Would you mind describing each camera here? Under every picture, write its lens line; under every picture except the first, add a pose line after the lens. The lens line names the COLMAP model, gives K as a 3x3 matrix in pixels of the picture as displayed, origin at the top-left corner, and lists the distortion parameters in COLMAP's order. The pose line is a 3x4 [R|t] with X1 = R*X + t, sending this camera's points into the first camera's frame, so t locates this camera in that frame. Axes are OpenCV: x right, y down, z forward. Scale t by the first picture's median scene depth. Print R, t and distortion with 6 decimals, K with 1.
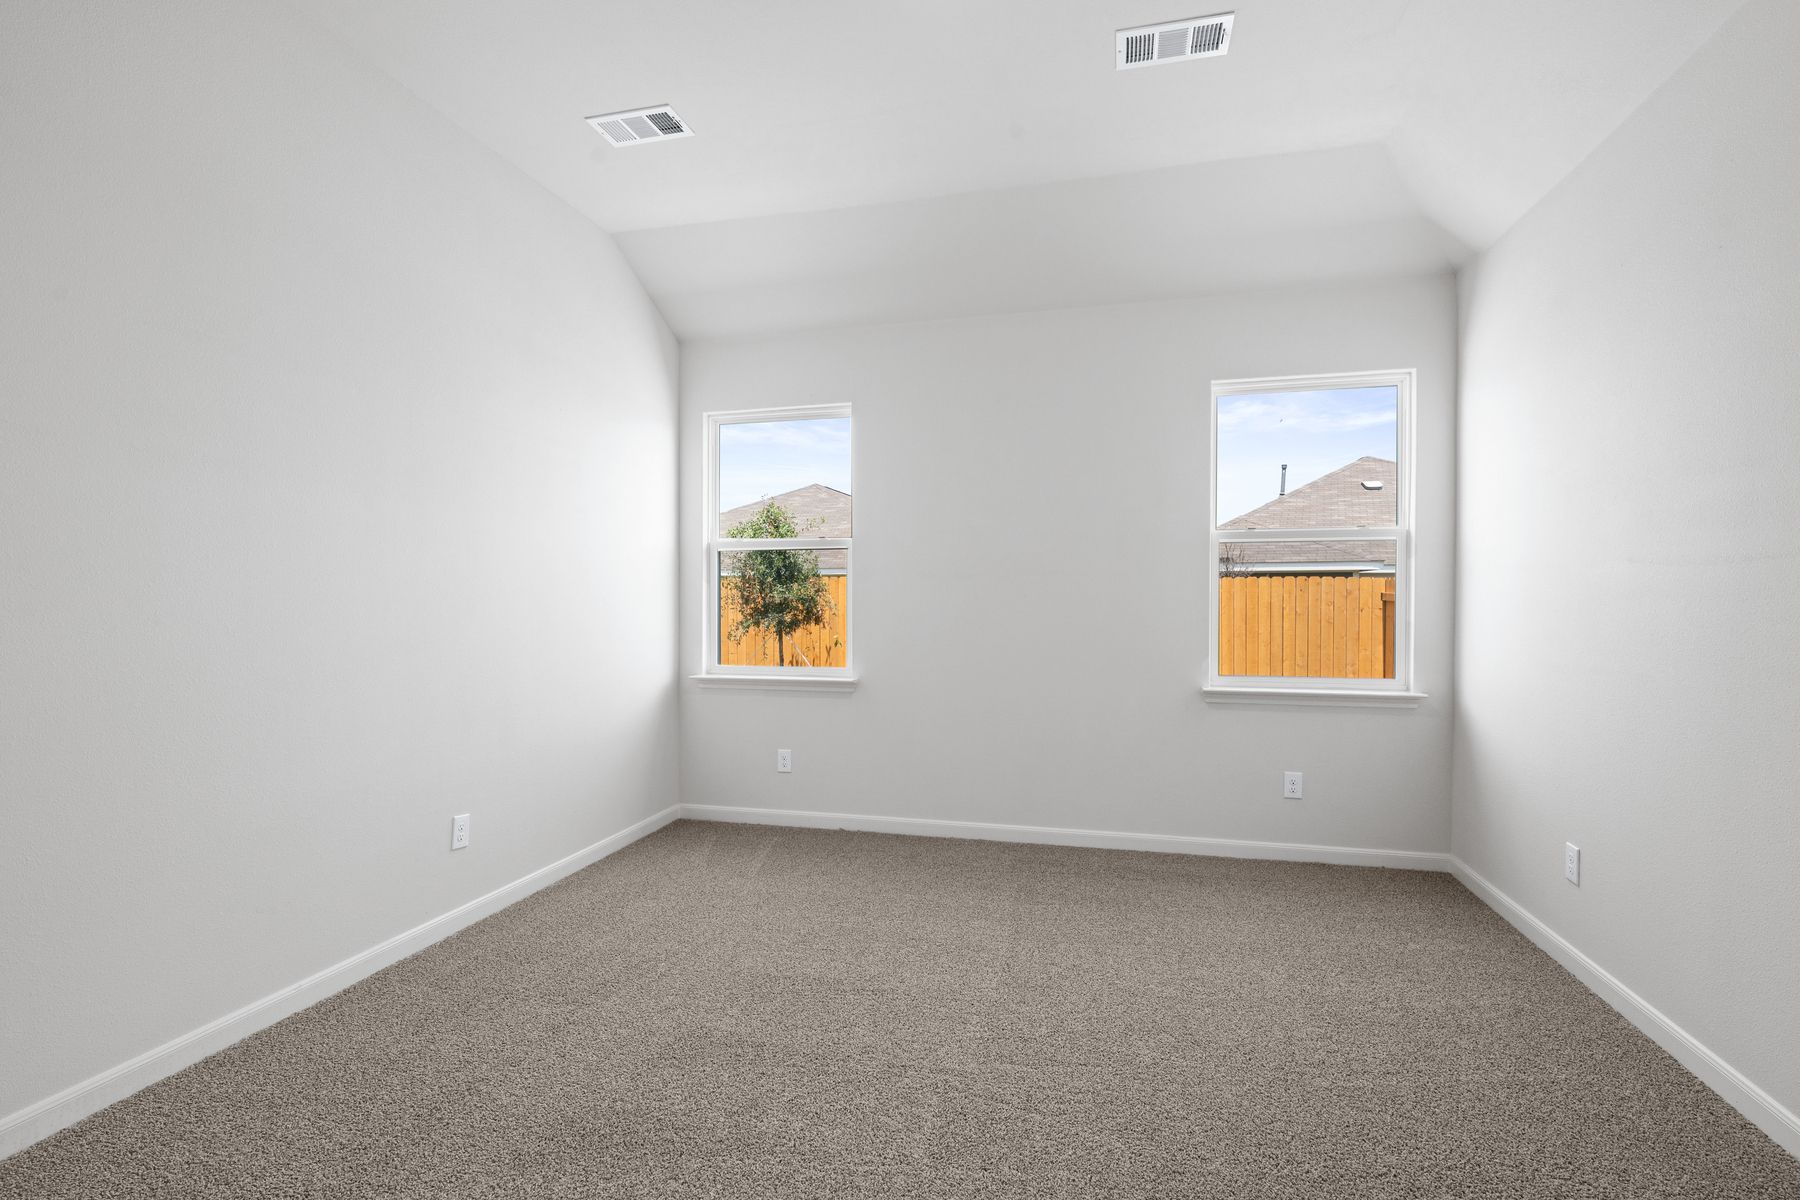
lens RADIAL K [[804.6, 0, 900.0], [0, 804.6, 600.0], [0, 0, 1]] dist [-0.022637, 0.000066]
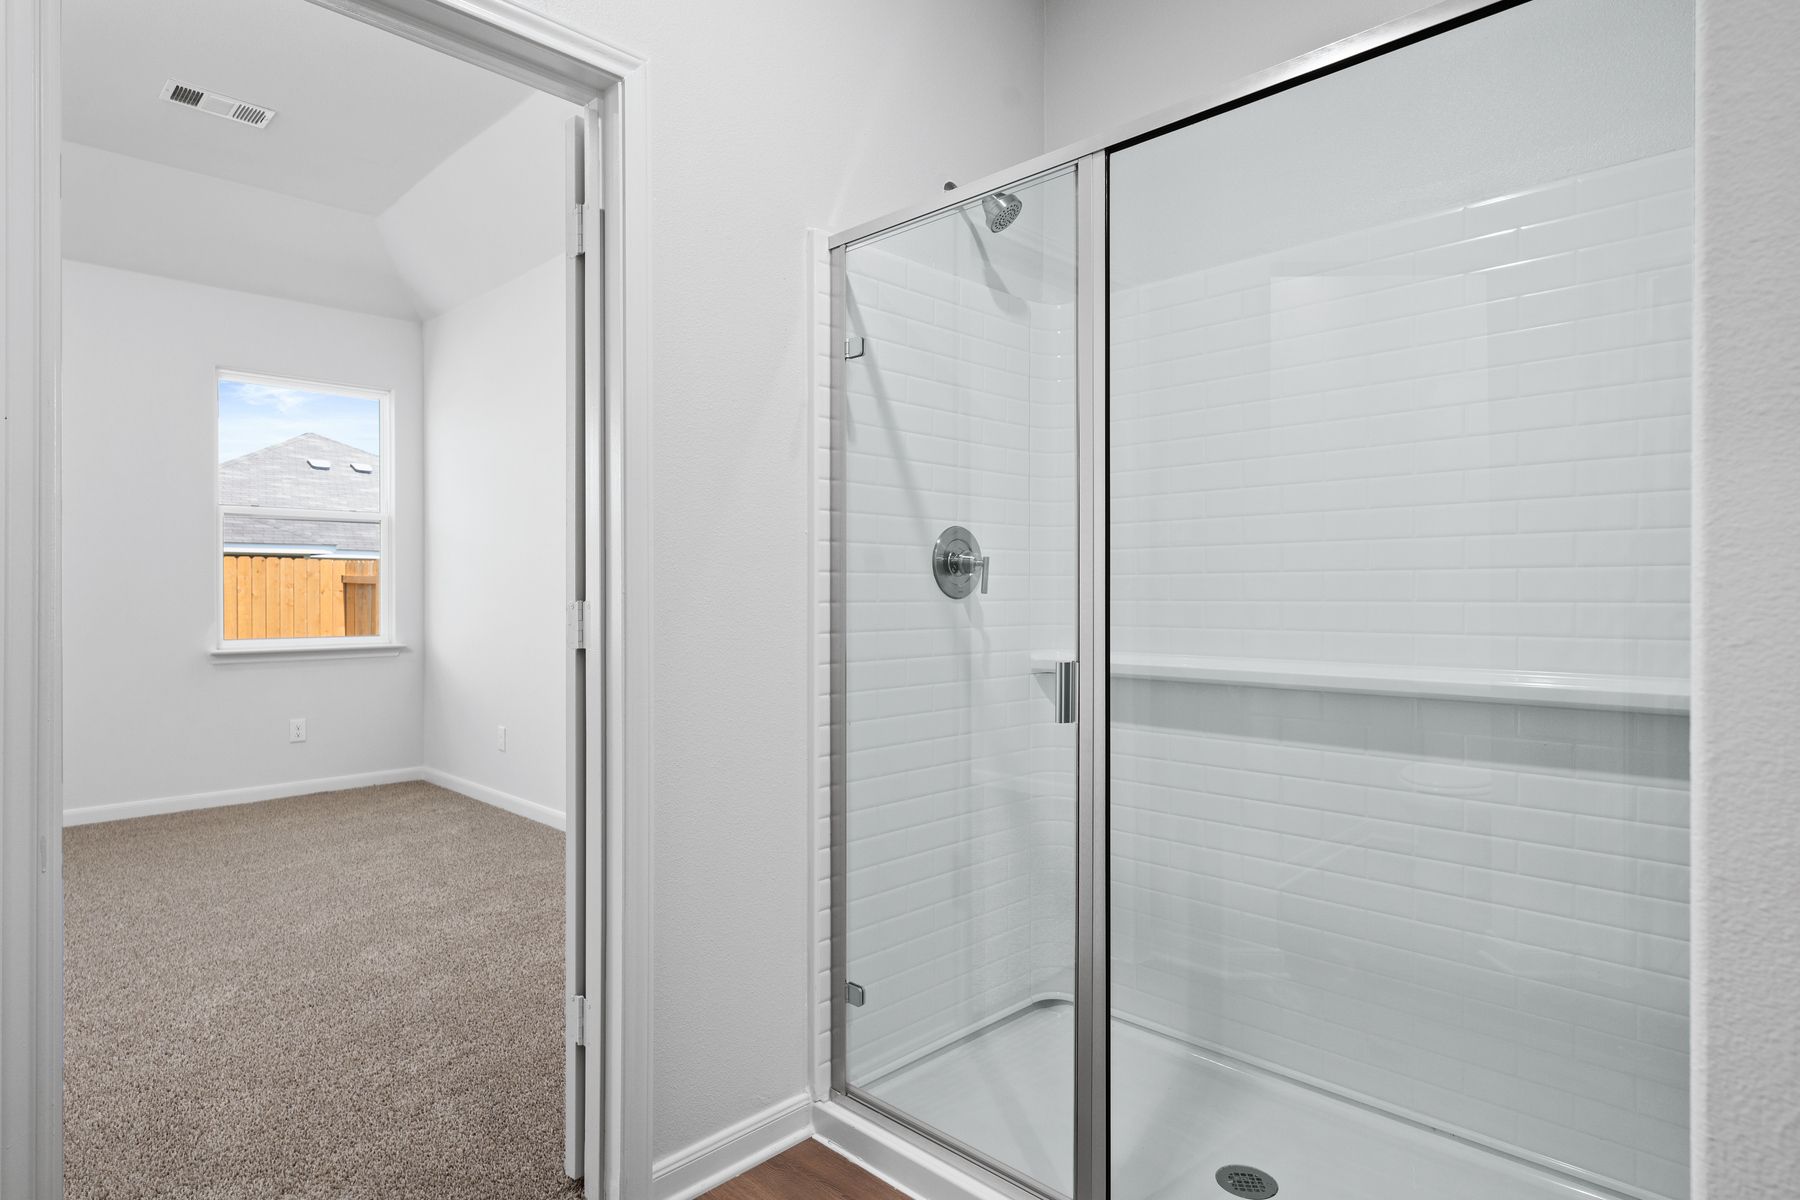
lens RADIAL K [[970.2, 0, 900.0], [0, 970.2, 600.0], [0, 0, 1]] dist [0.000712, 0.000077]
pose [[0.460223, -0.012177, 0.887720, -0.169628], [0.008678, 0.999920, 0.009217, 0.017021], [-0.887761, 0.003462, 0.460291, -0.204901]]
